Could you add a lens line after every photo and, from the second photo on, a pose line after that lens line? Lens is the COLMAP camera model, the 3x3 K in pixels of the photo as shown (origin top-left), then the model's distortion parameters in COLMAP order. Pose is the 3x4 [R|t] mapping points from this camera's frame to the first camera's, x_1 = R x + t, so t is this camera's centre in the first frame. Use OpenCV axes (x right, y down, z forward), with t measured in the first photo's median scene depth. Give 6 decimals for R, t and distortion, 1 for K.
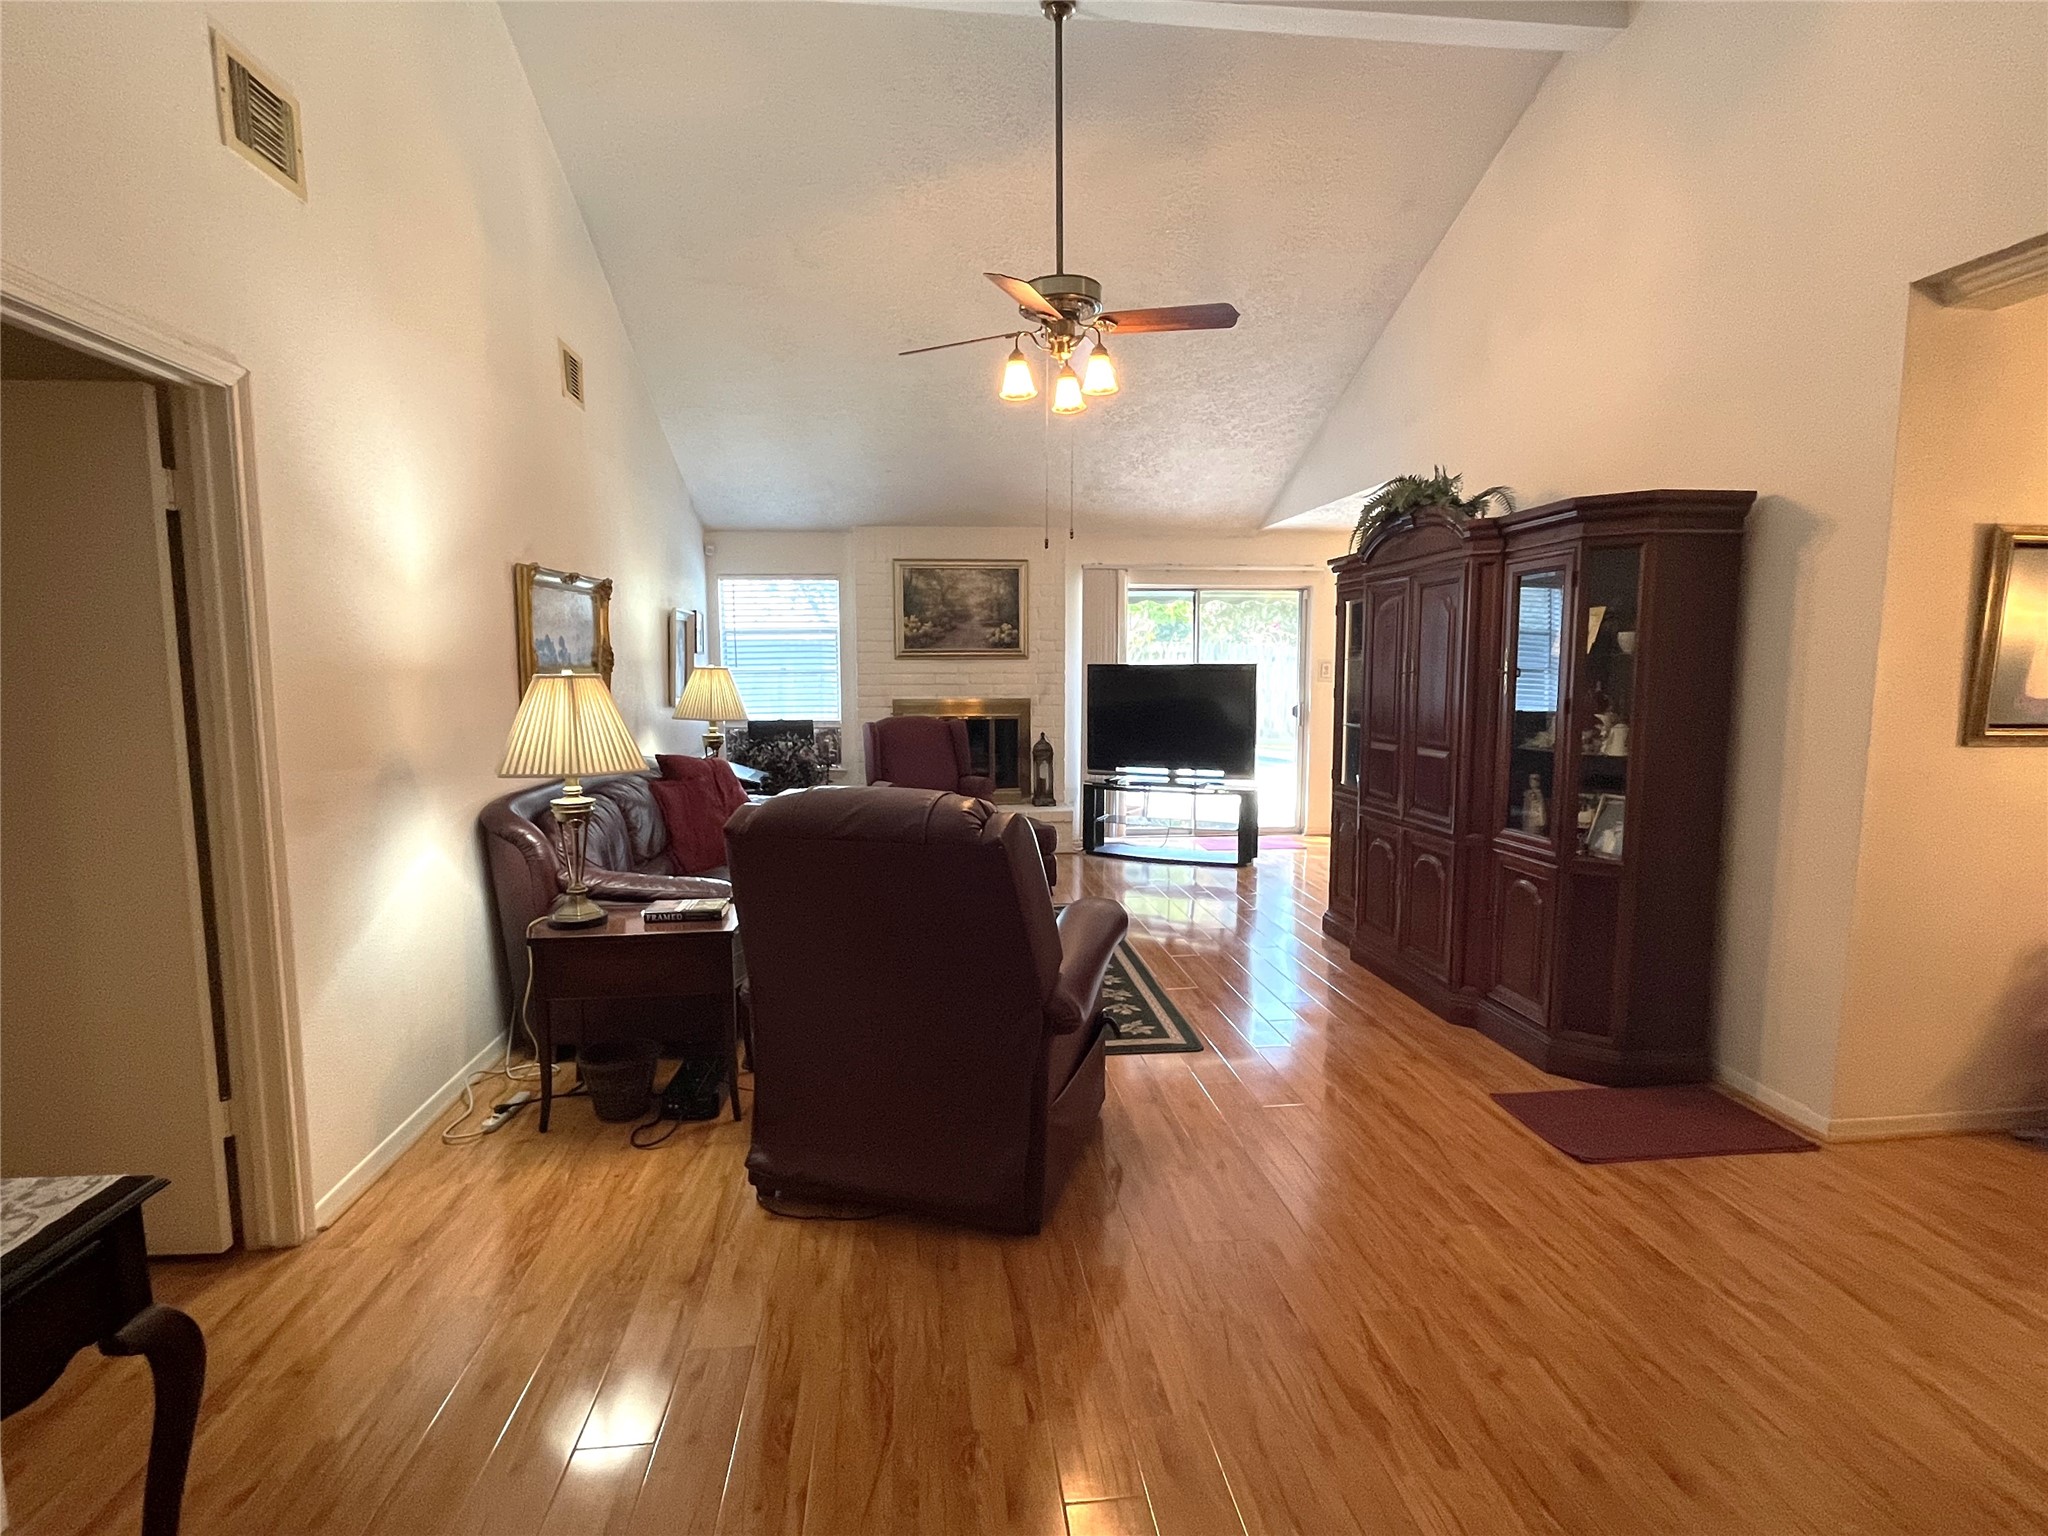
lens RADIAL K [[827.1, 0, 1024.0], [0, 827.1, 768.0], [0, 0, 1]] dist [-0.008012, 0.000386]
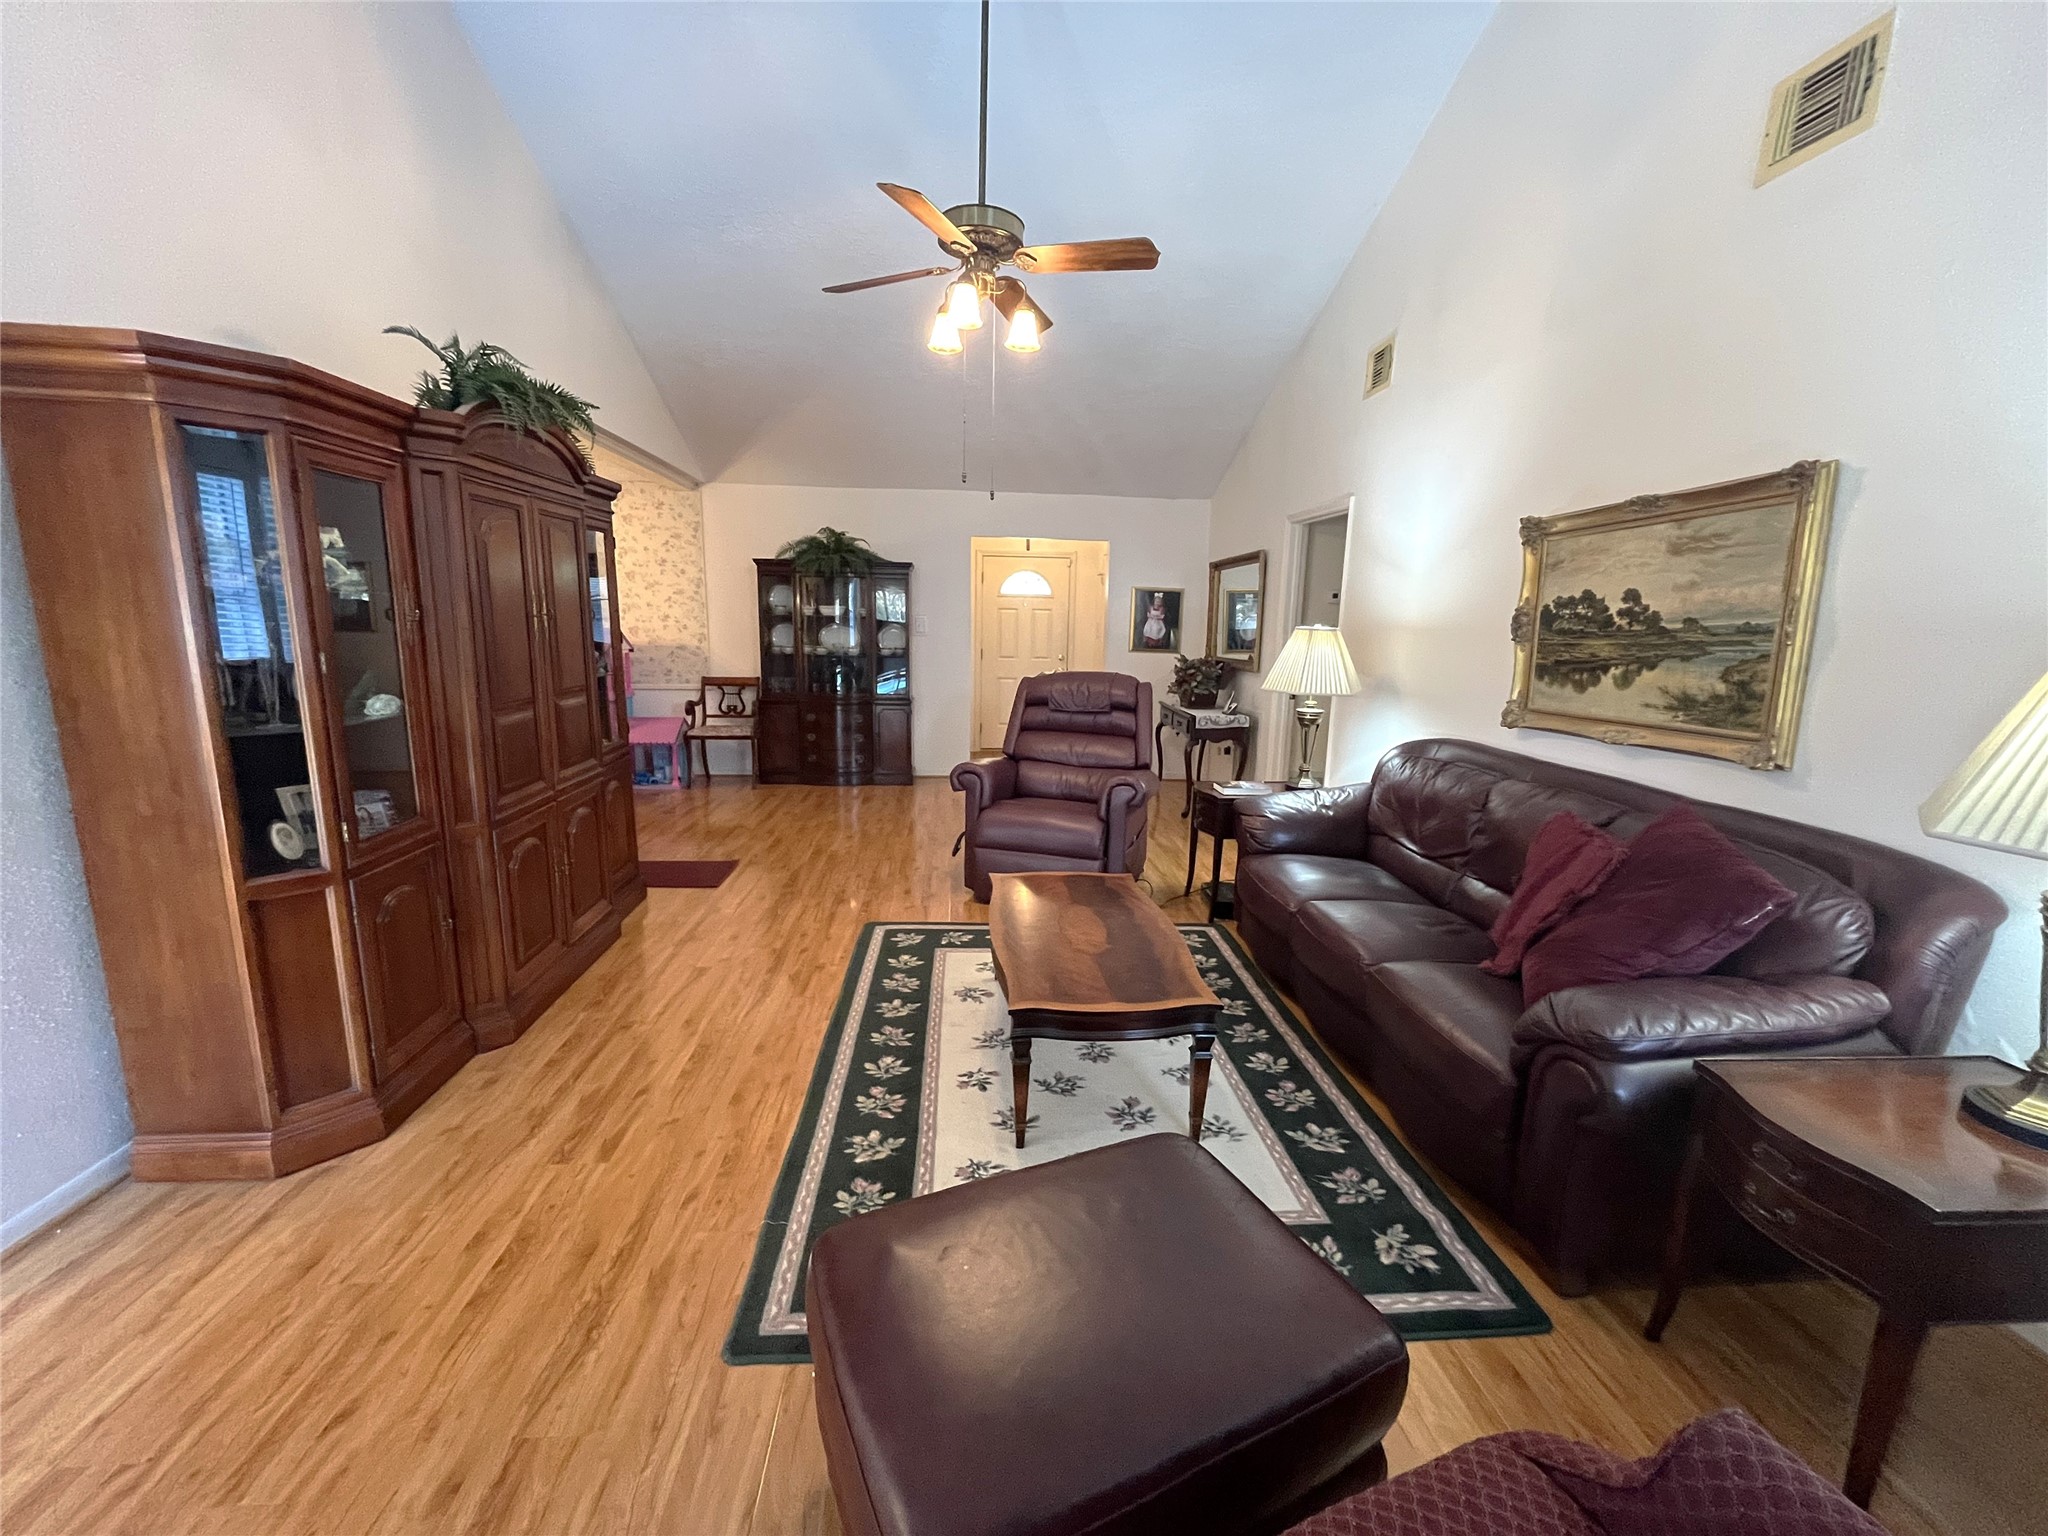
lens RADIAL K [[827.1, 0, 1024.0], [0, 827.1, 768.0], [0, 0, 1]] dist [-0.008012, 0.000386]
pose [[-0.998671, -0.048950, 0.016123, -0.033485], [-0.042451, 0.958704, 0.281220, -0.247334], [-0.029223, 0.280162, -0.959508, 2.064311]]
